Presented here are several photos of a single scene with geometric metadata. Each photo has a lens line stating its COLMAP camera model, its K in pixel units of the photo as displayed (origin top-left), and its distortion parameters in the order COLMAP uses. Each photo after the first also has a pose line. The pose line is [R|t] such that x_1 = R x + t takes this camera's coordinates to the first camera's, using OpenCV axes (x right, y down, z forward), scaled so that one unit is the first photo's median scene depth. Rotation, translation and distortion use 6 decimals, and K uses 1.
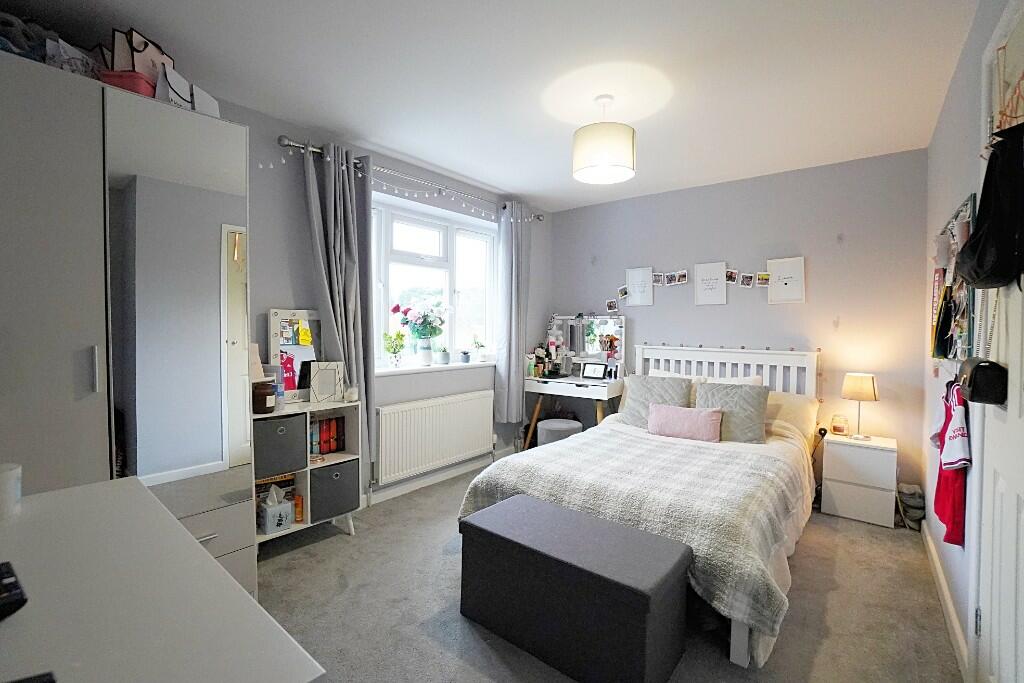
lens RADIAL K [[458.9, 0, 512.0], [0, 458.9, 341.5], [0, 0, 1]] dist [-0.002110, 0.000174]
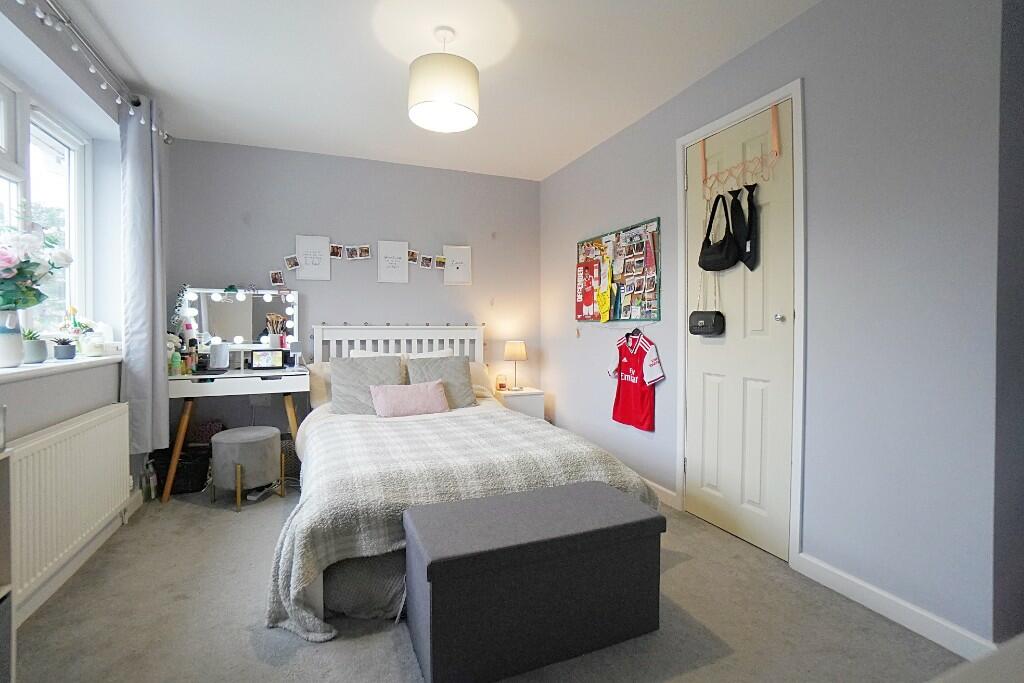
lens RADIAL K [[458.9, 0, 512.0], [0, 458.9, 341.5], [0, 0, 1]] dist [-0.002110, 0.000174]
pose [[0.527764, -0.043365, 0.848283, -0.294659], [0.032005, 0.999002, 0.031158, 0.025132], [-0.848788, 0.010705, 0.528626, 0.259218]]
